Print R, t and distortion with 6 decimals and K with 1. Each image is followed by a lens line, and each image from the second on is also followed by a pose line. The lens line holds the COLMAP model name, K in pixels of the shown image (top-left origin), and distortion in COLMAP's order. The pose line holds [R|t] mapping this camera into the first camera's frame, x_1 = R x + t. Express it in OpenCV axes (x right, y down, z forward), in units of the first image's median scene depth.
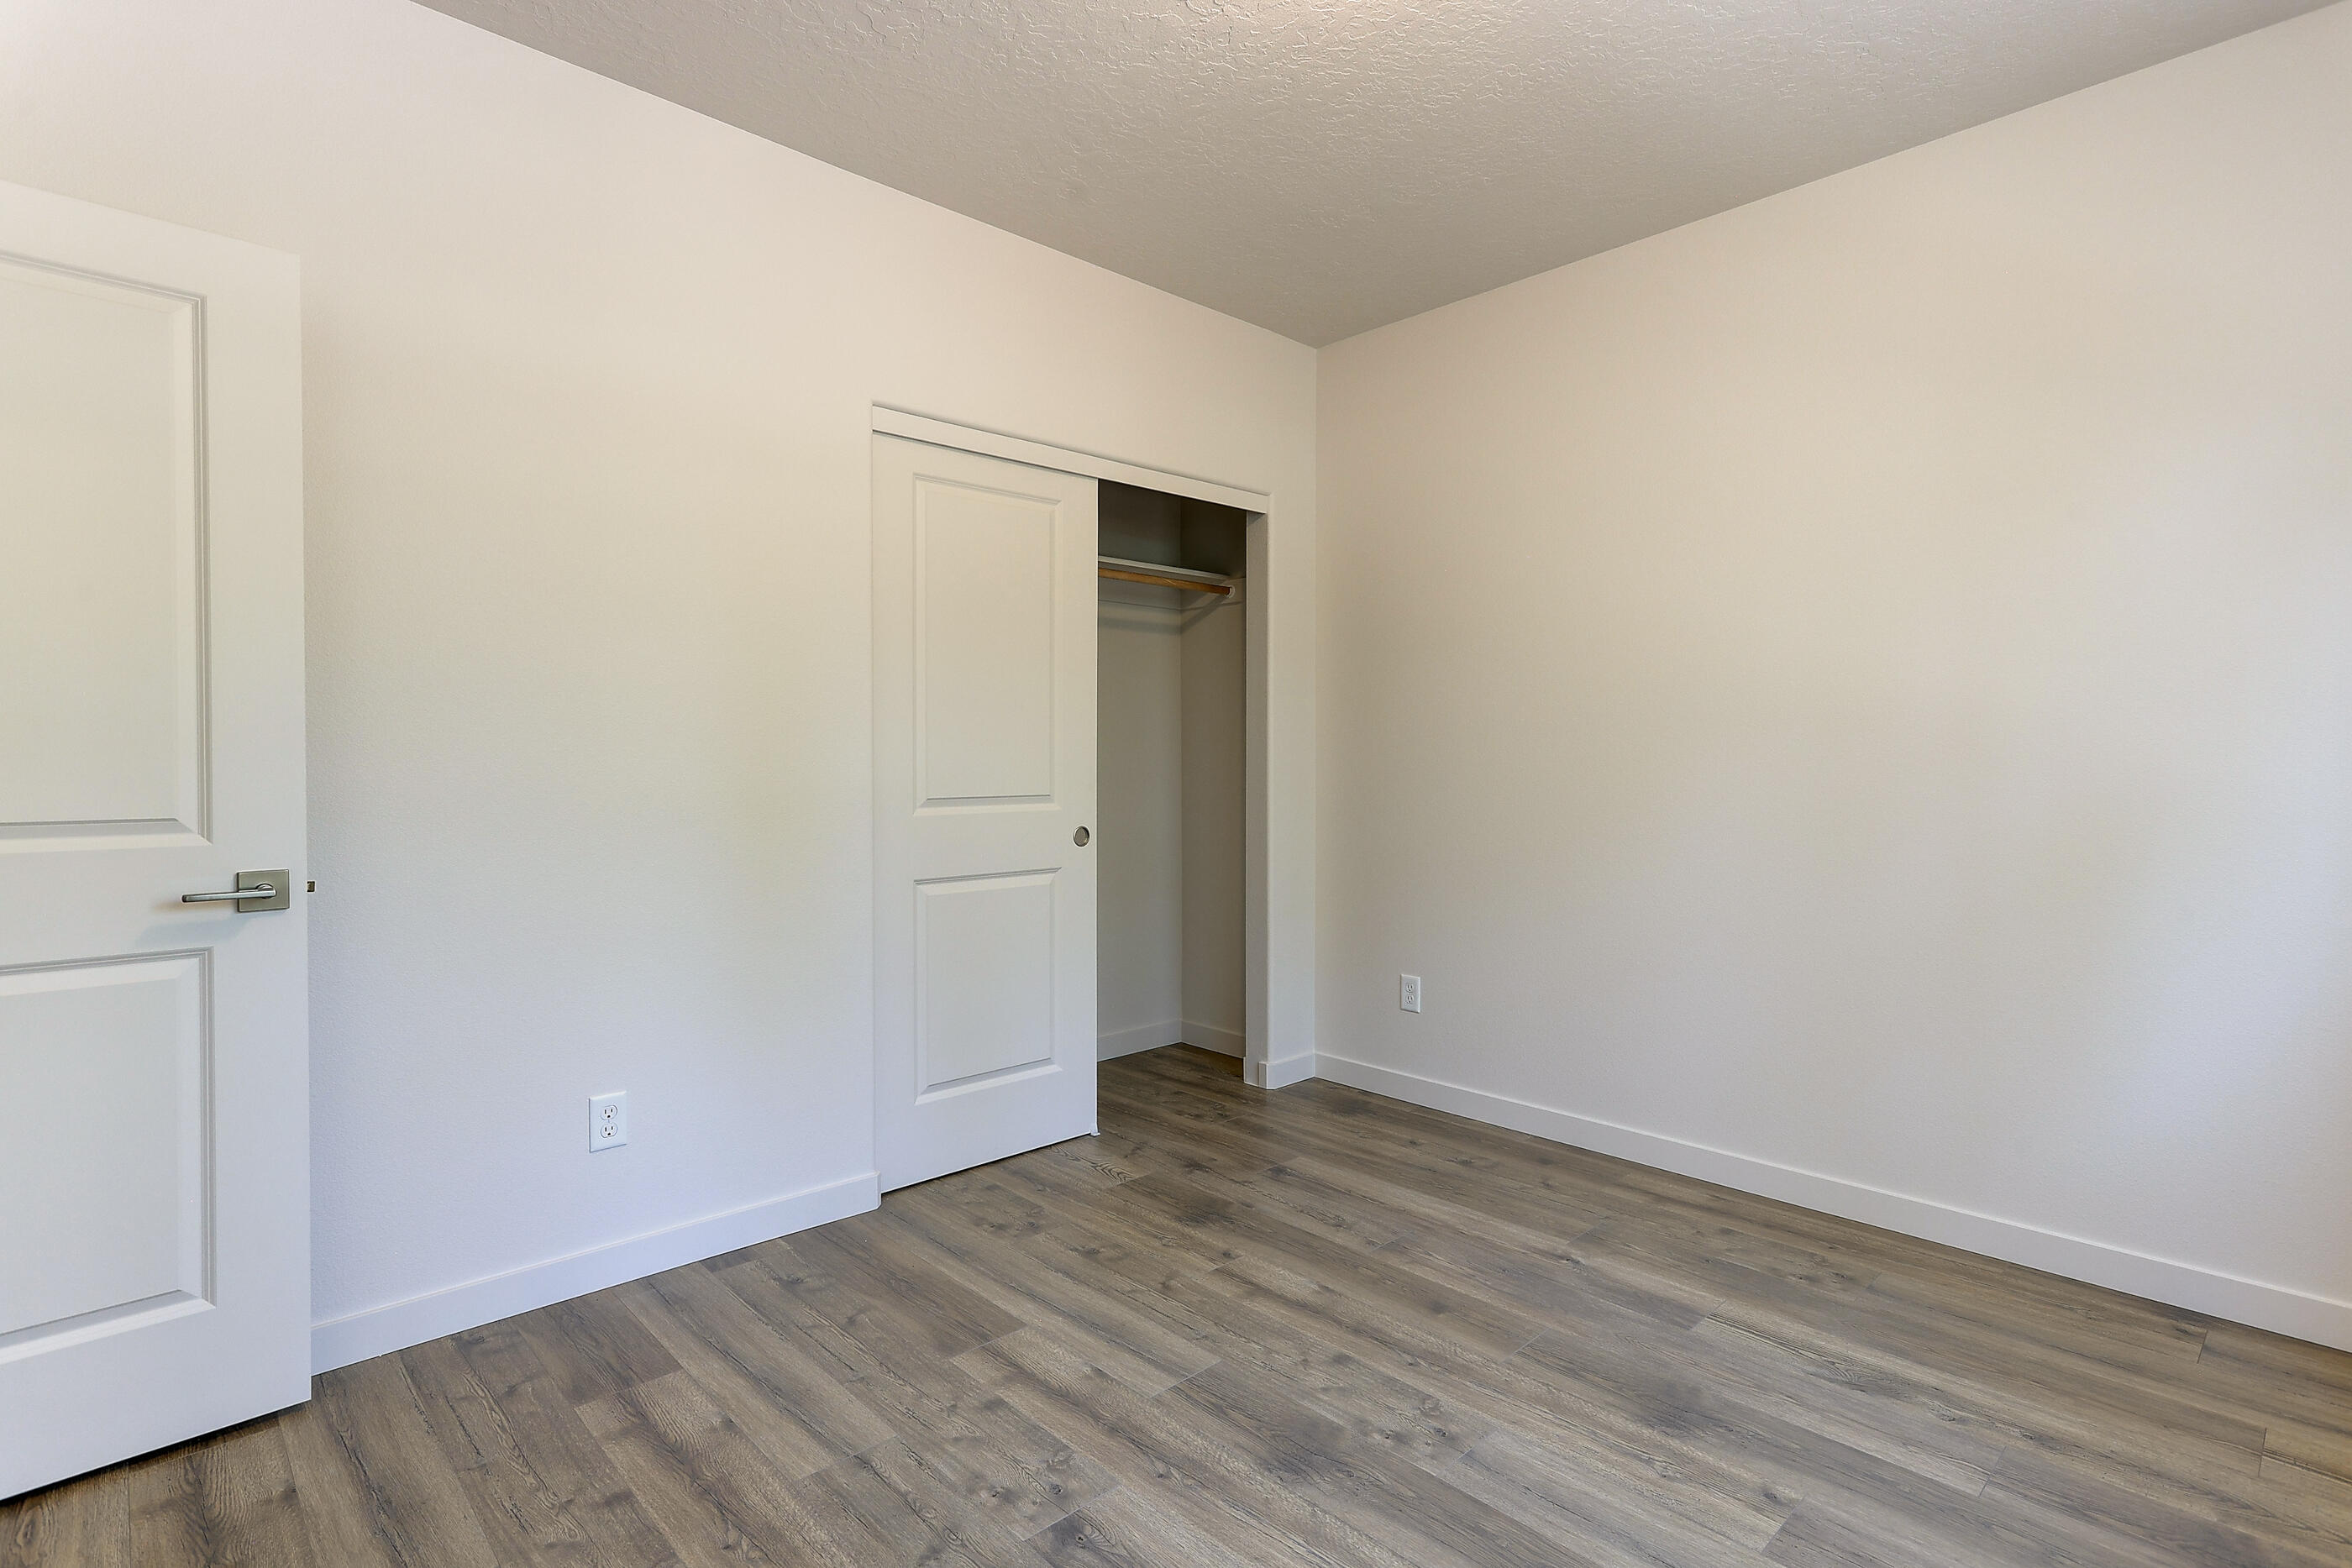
lens RADIAL K [[1133.6, 0, 1202.5], [0, 1133.6, 774.8], [0, 0, 1]] dist [-0.006338, 0.001875]
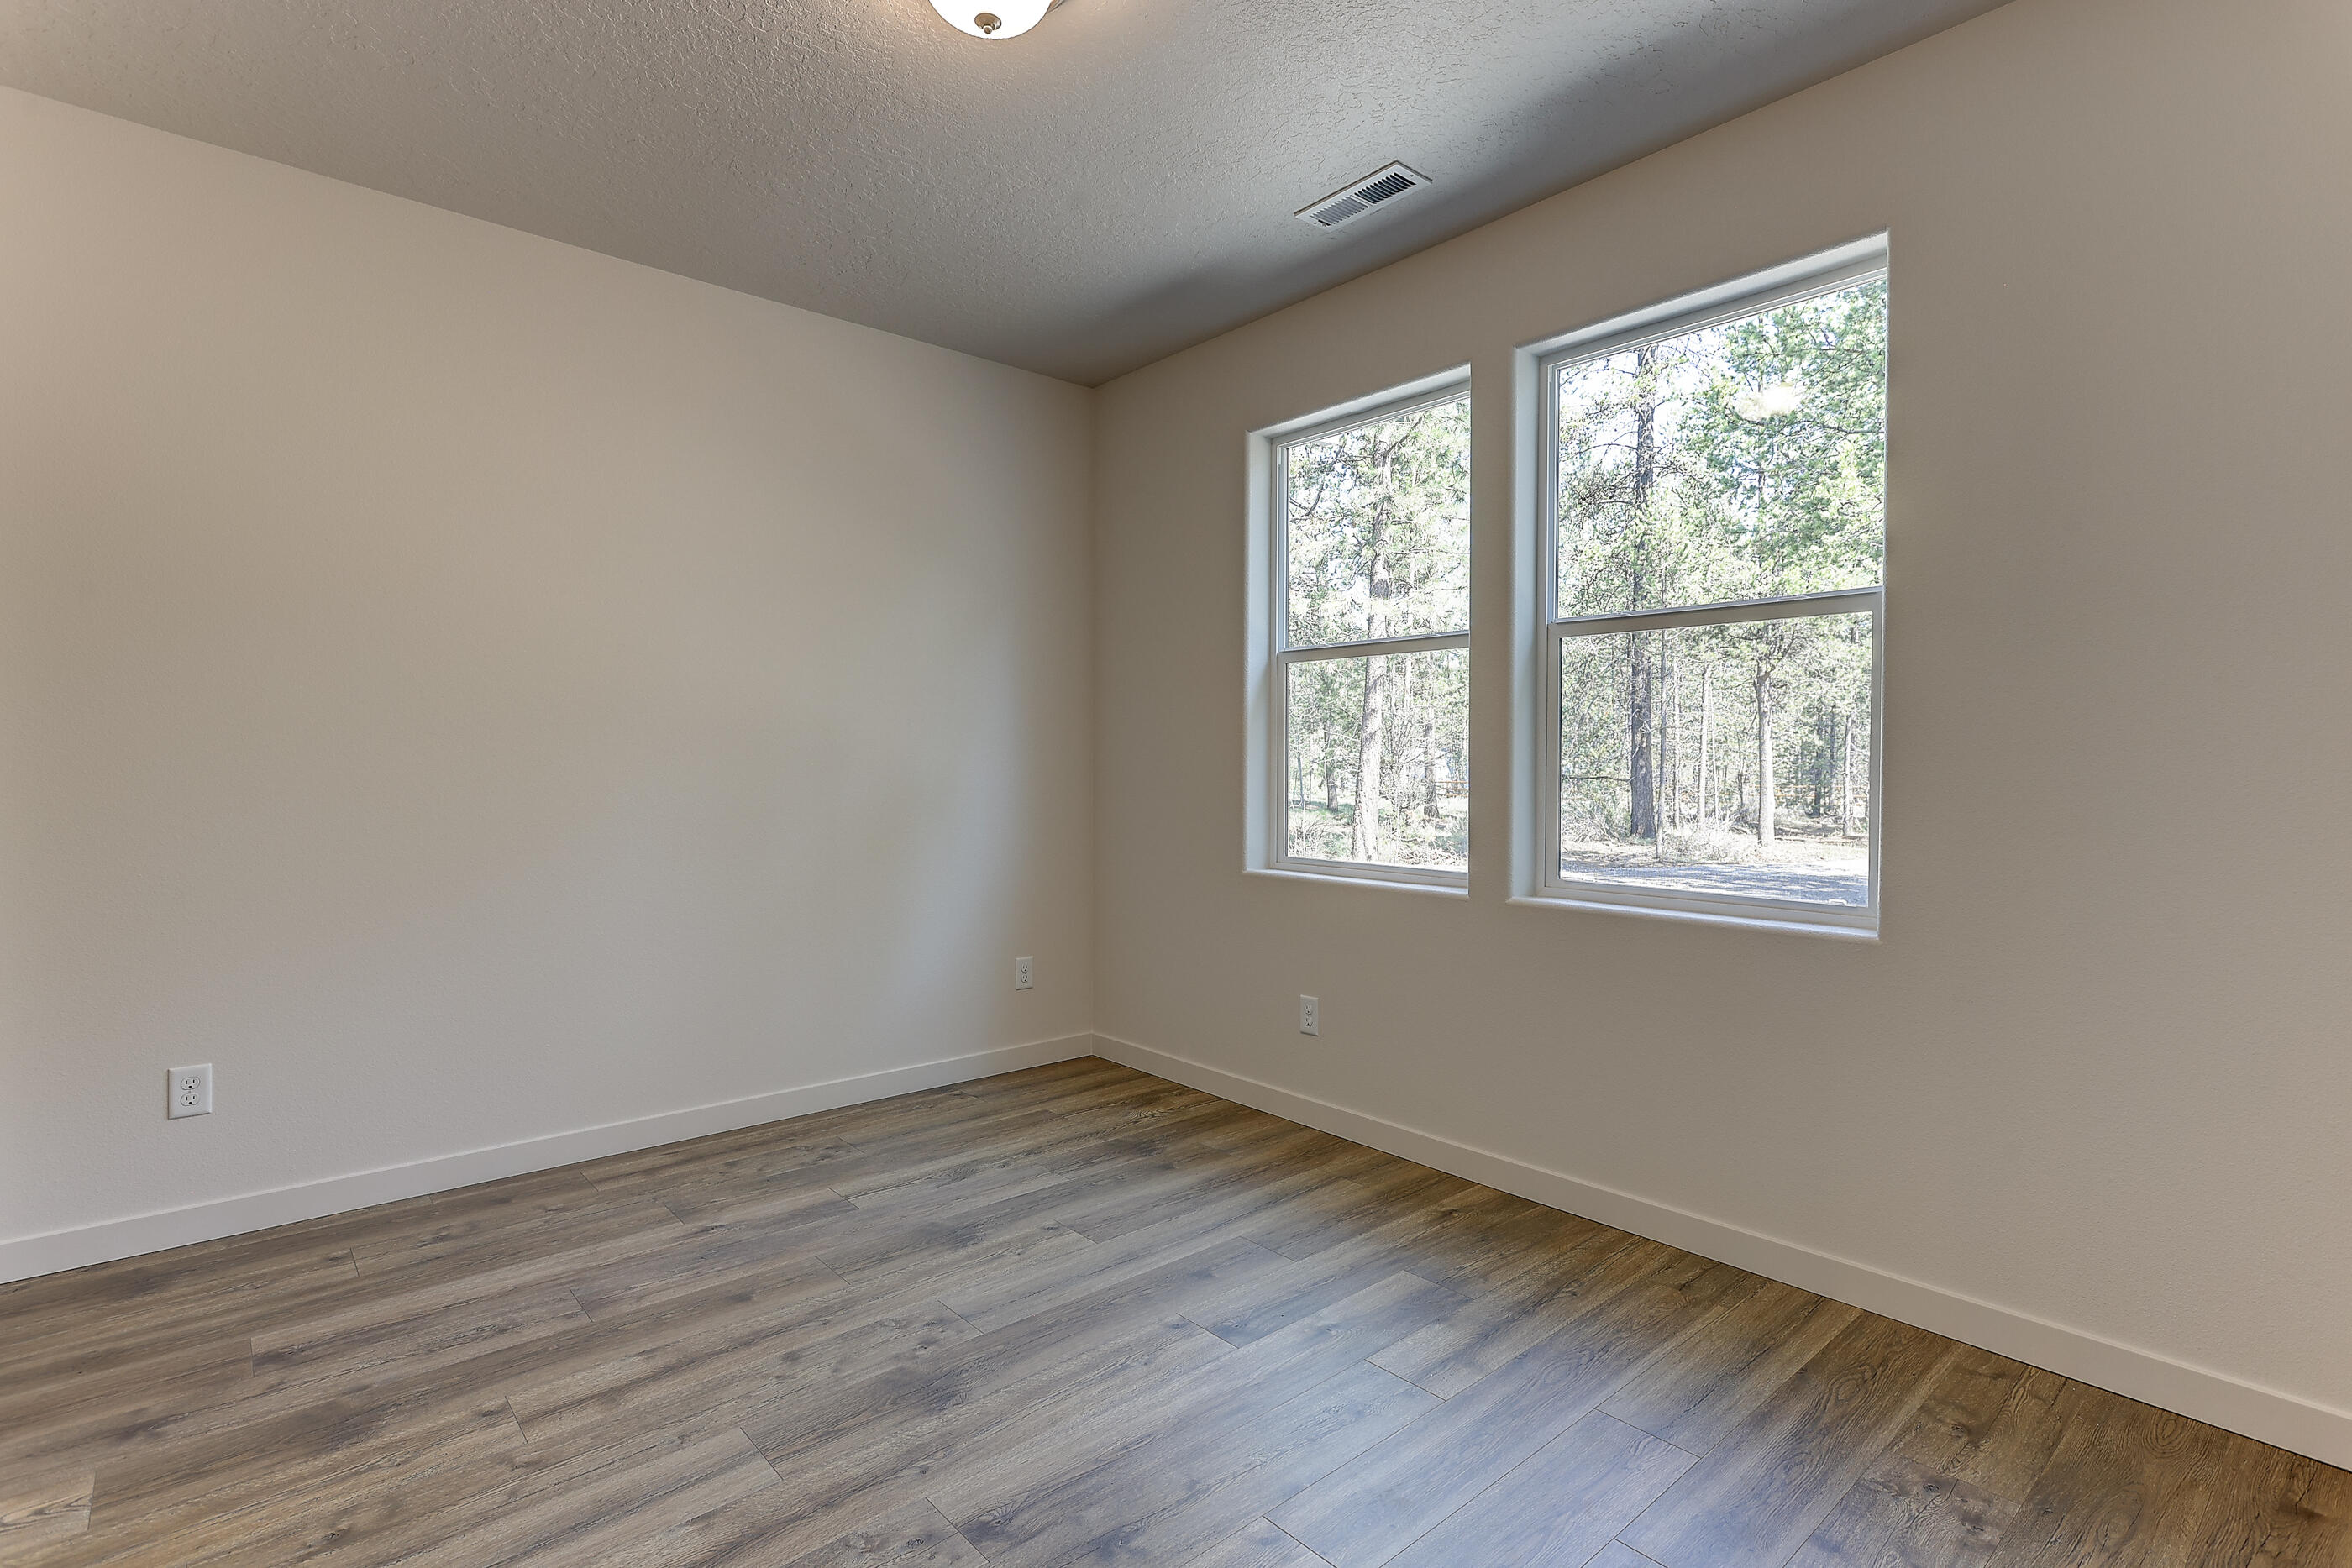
lens RADIAL K [[1133.6, 0, 1202.5], [0, 1133.6, 774.8], [0, 0, 1]] dist [-0.006338, 0.001875]
pose [[0.025962, -0.011812, 0.999593, -0.769028], [0.012194, 0.999860, 0.011498, -0.004536], [-0.999589, 0.011891, 0.026102, 0.539979]]
